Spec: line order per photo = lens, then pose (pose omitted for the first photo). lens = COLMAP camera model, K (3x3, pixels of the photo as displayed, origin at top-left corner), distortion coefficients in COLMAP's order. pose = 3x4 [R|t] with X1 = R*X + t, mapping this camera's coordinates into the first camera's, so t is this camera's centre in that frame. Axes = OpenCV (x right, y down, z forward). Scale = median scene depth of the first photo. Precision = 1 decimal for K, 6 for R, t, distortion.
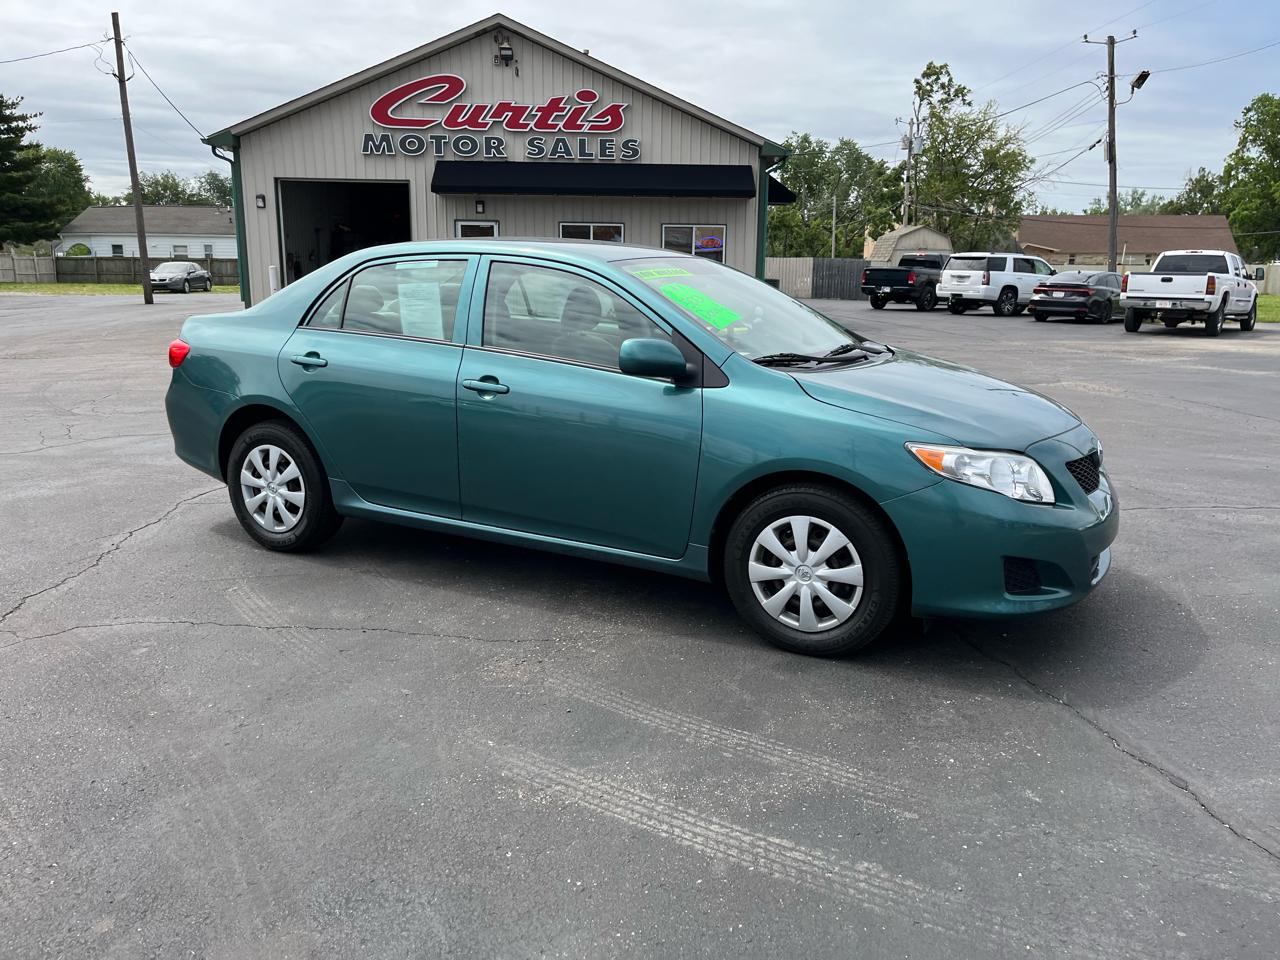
lens RADIAL K [[969.3, 0, 650.8], [0, 969.3, 481.7], [0, 0, 1]] dist [0.056822, -0.060794]
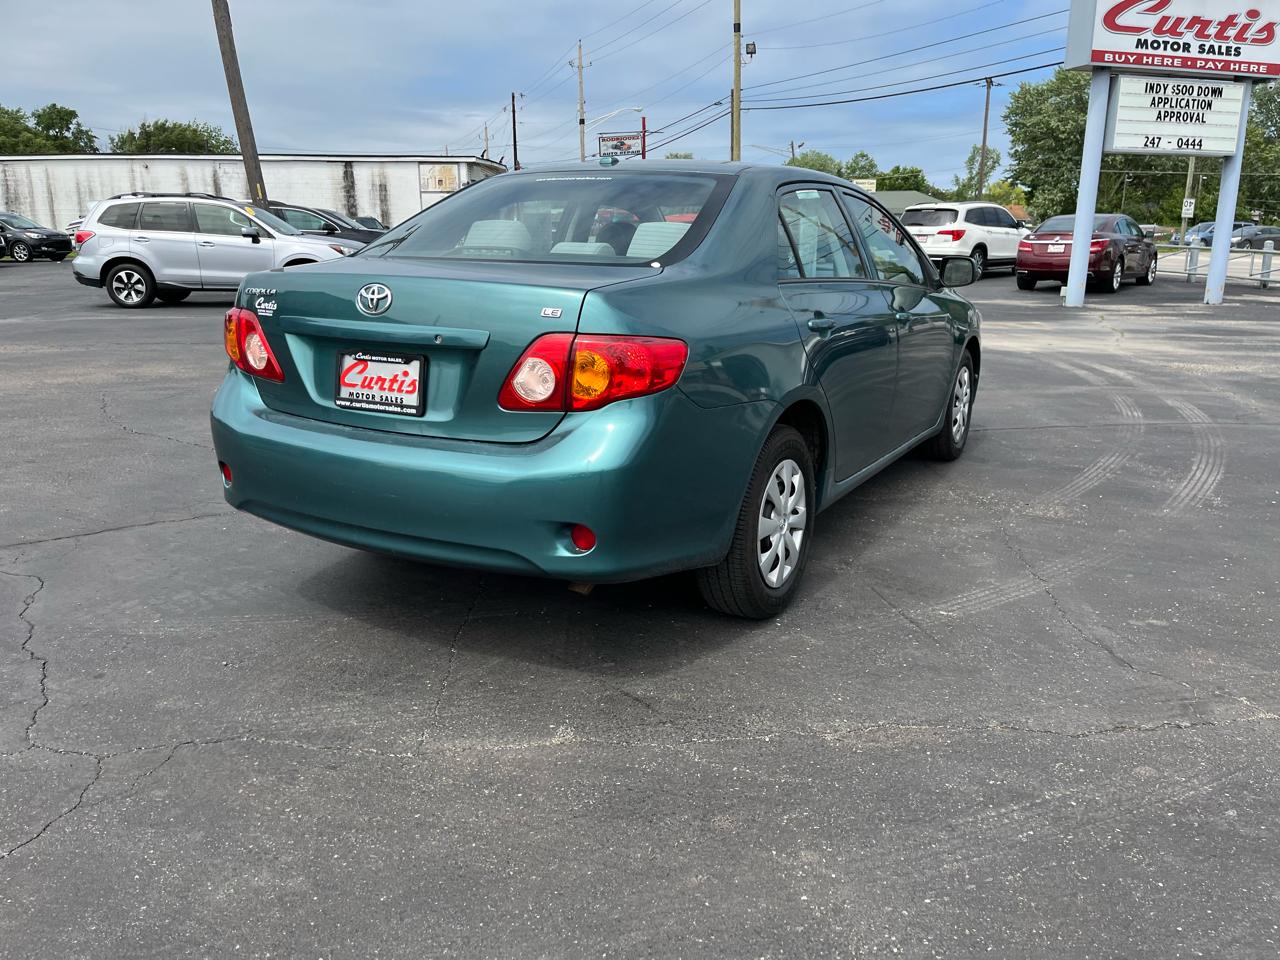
lens RADIAL K [[963.4, 0, 653.8], [0, 963.4, 501.9], [0, 0, 1]] dist [0.083927, -0.121453]
pose [[0.020116, -0.277650, 0.960472, -0.257485], [0.208067, 0.940795, 0.267605, -0.051601], [-0.977908, 0.194459, 0.076695, 0.256423]]
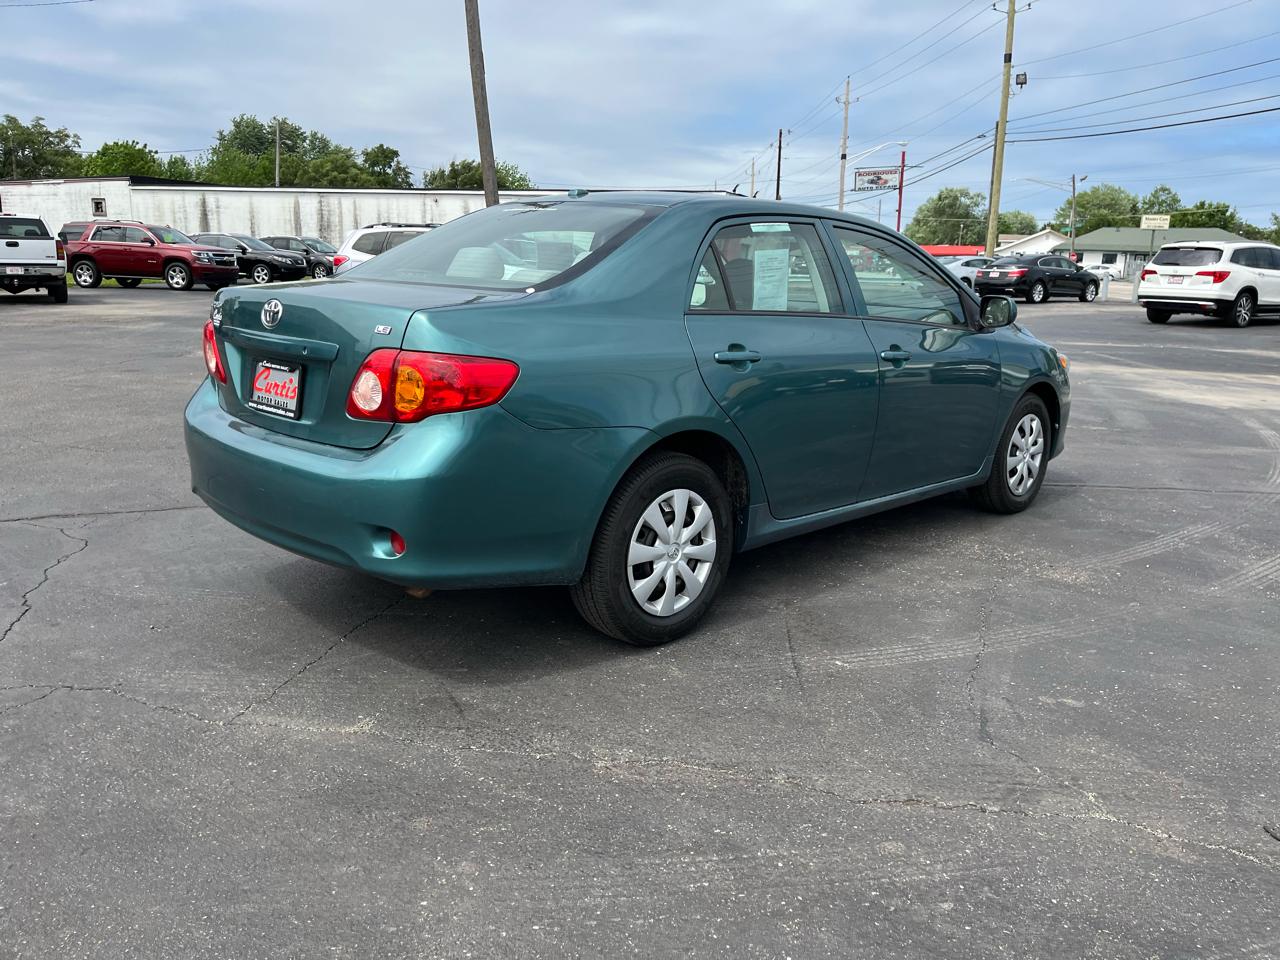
lens RADIAL K [[965.3, 0, 654.7], [0, 965.3, 496.0], [0, 0, 1]] dist [0.084622, -0.115647]
pose [[0.280277, -0.228448, 0.932339, -0.251613], [0.182543, 0.966229, 0.181877, -0.038973], [-0.942403, 0.119216, 0.312514, 0.197376]]
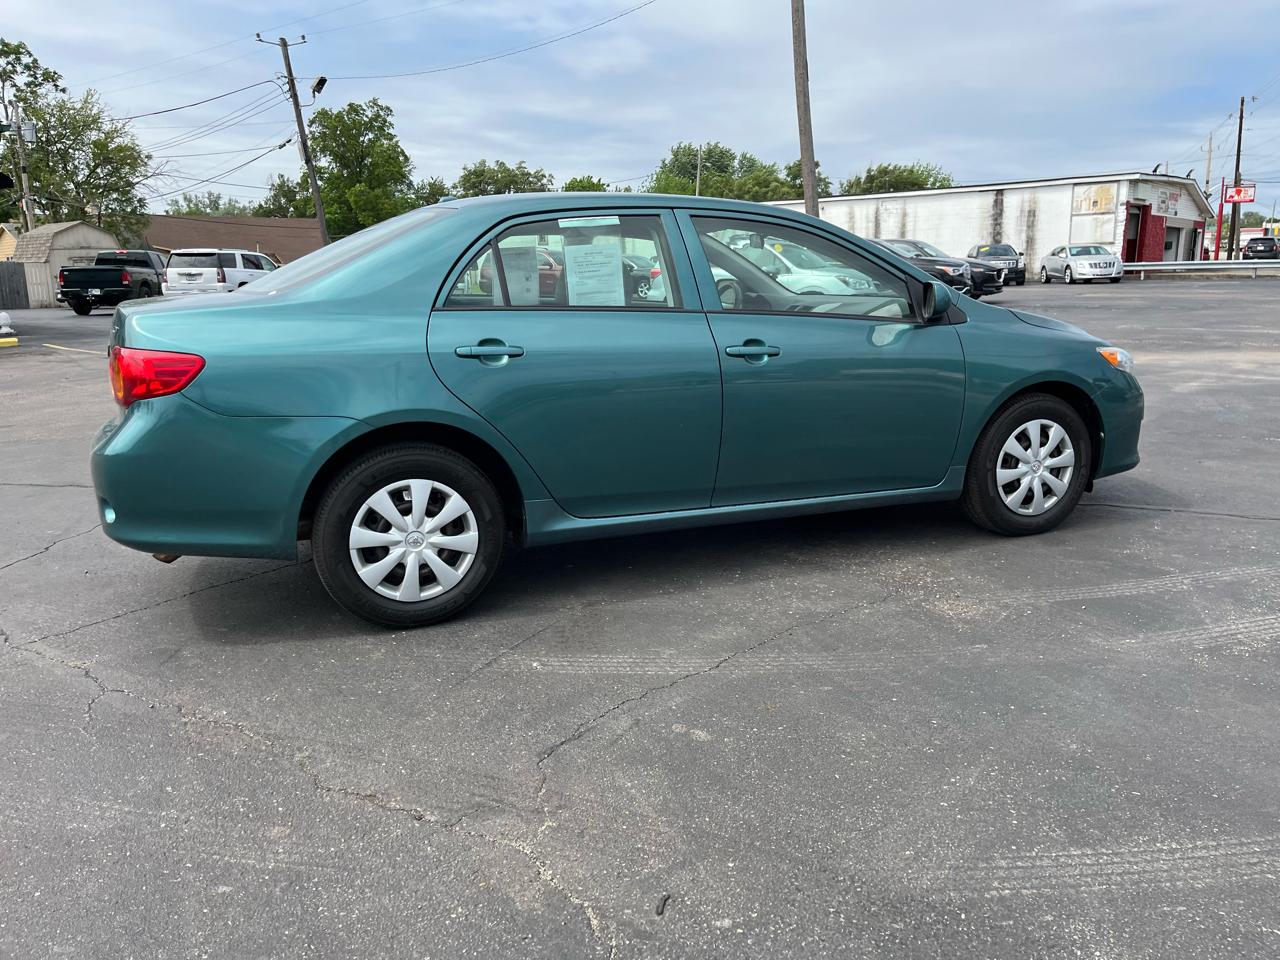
lens RADIAL K [[967.4, 0, 652.2], [0, 967.4, 482.2], [0, 0, 1]] dist [0.070349, -0.097959]
pose [[0.649782, -0.189081, 0.736228, -0.195417], [0.190241, 0.978195, 0.083321, -0.015006], [-0.735929, 0.085920, 0.671584, 0.097792]]
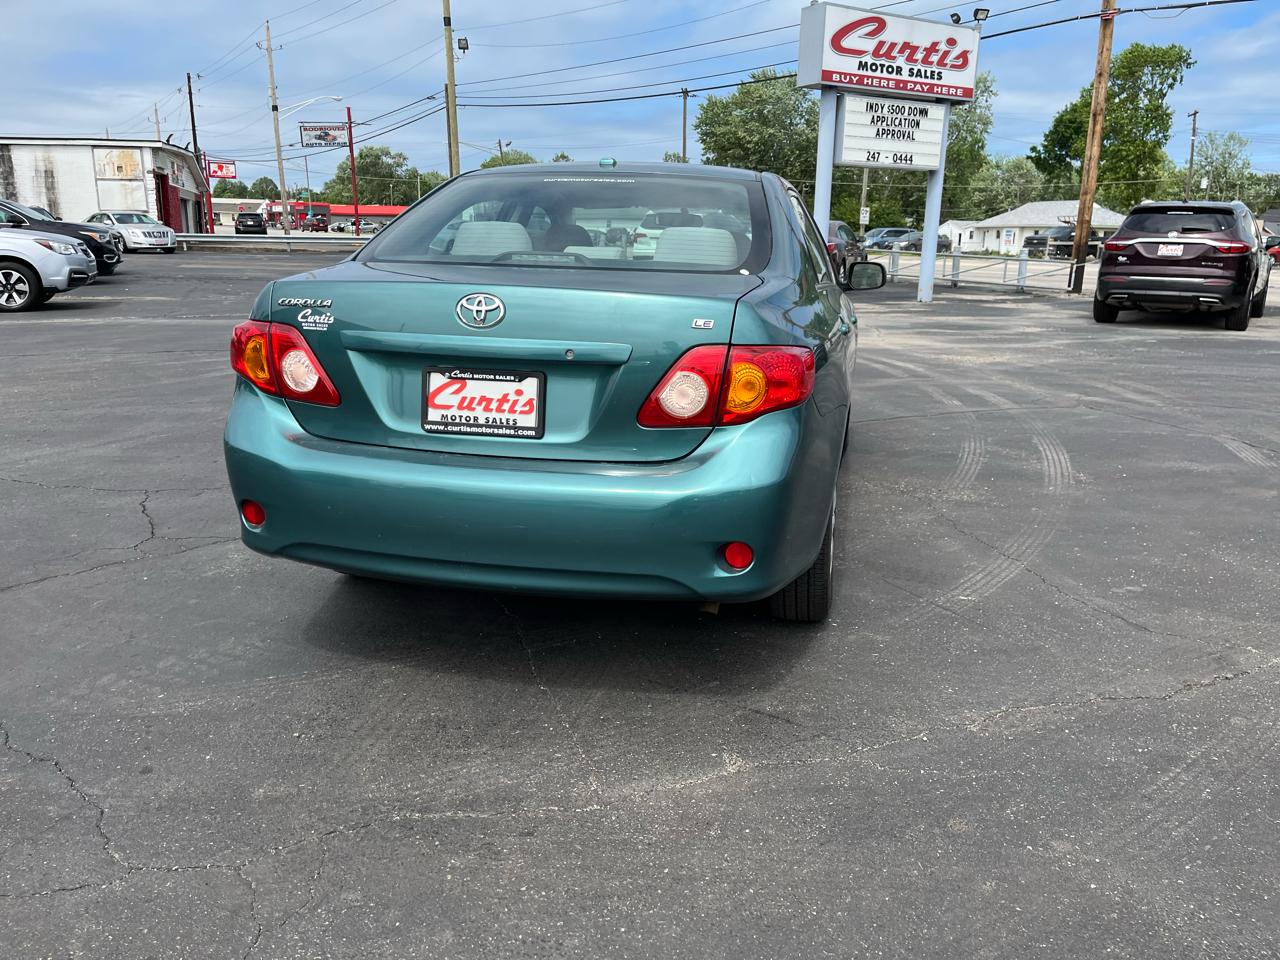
lens RADIAL K [[962.9, 0, 656.2], [0, 962.9, 494.9], [0, 0, 1]] dist [0.083546, -0.111862]
pose [[-0.272237, -0.264401, 0.925191, -0.245244], [0.184204, 0.929404, 0.319807, -0.063919], [-0.944434, 0.257487, -0.204314, 0.311074]]
